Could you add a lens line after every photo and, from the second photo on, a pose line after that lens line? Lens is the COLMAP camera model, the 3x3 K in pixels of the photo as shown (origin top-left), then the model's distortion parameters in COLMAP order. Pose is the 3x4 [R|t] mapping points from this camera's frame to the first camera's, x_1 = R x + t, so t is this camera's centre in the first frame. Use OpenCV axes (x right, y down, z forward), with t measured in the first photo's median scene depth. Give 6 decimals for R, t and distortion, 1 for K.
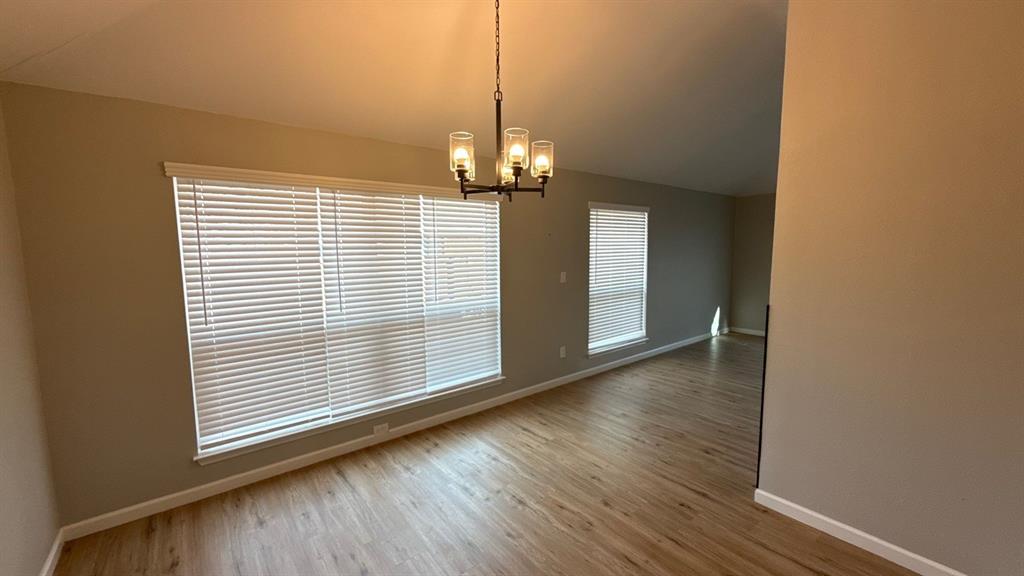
lens RADIAL K [[410.4, 0, 512.0], [0, 410.4, 288.0], [0, 0, 1]] dist [0.000491, 0.000116]
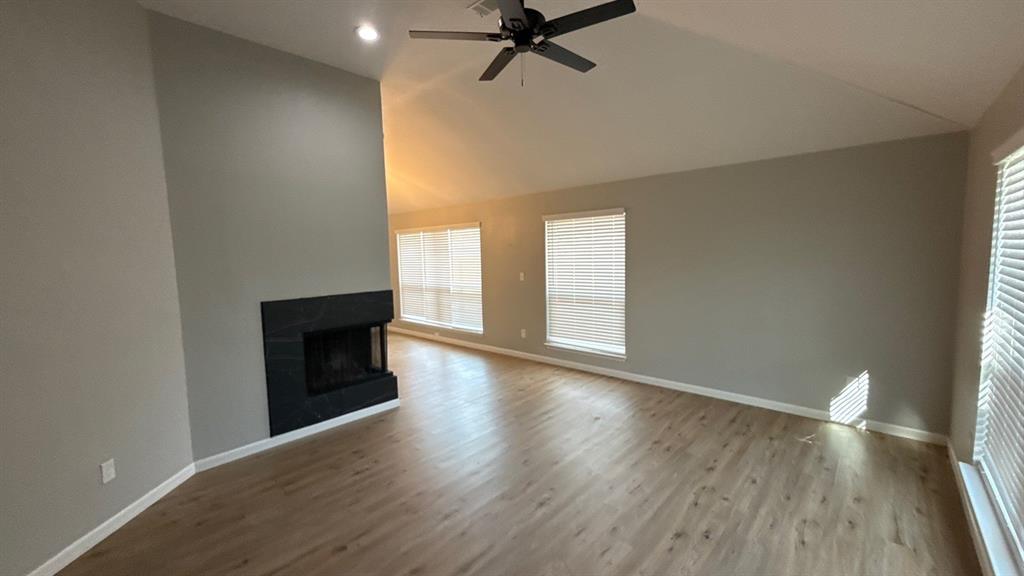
lens RADIAL K [[410.4, 0, 512.0], [0, 410.4, 288.0], [0, 0, 1]] dist [0.000491, 0.000116]
pose [[0.145017, 0.089600, -0.985364, 1.783535], [-0.079812, 0.993705, 0.078613, -0.113554], [0.986205, 0.067244, 0.151255, 0.961172]]
